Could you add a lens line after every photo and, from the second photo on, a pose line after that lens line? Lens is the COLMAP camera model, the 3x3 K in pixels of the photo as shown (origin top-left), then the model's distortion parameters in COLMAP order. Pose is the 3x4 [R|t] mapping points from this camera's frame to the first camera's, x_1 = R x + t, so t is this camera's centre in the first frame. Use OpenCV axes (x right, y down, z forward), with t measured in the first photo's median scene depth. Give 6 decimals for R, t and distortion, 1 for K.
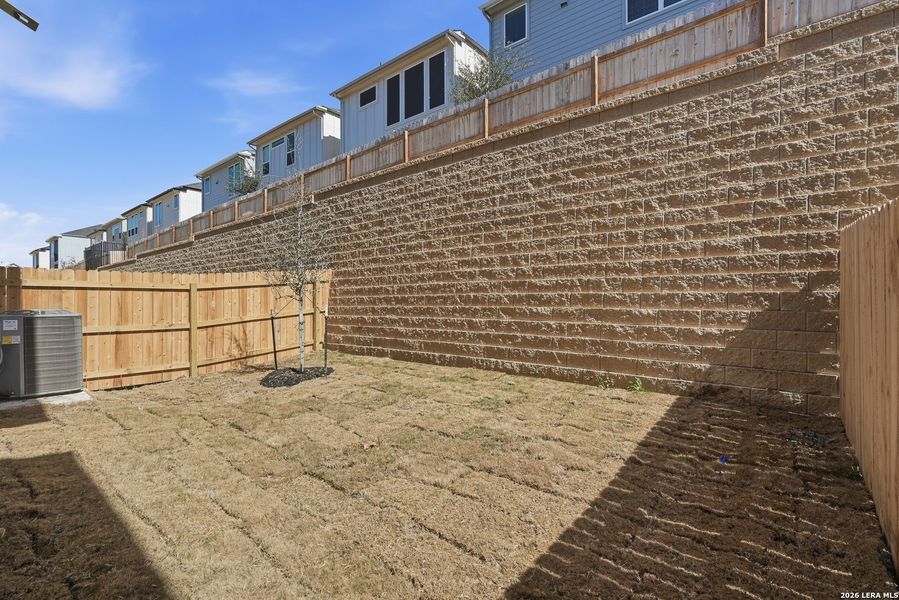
lens RADIAL K [[416.1, 0, 447.6], [0, 416.1, 302.9], [0, 0, 1]] dist [-0.005824, 0.002248]
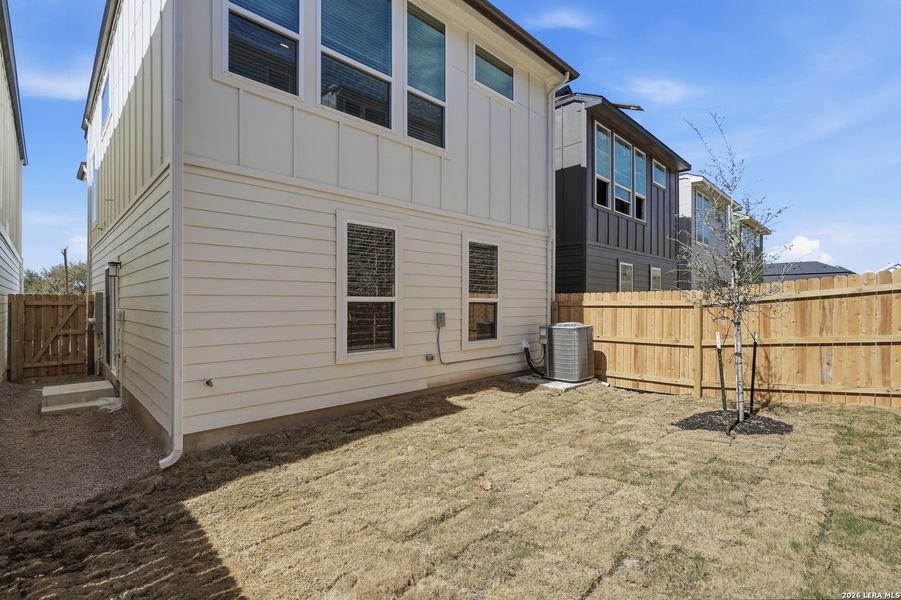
lens RADIAL K [[417.0, 0, 448.4], [0, 417.0, 301.6], [0, 0, 1]] dist [-0.005824, 0.002248]
pose [[-0.097548, -0.000106, -0.995231, 0.439303], [0.005112, 0.999987, -0.000607, -0.048952], [0.995218, -0.005146, -0.097546, 0.576903]]
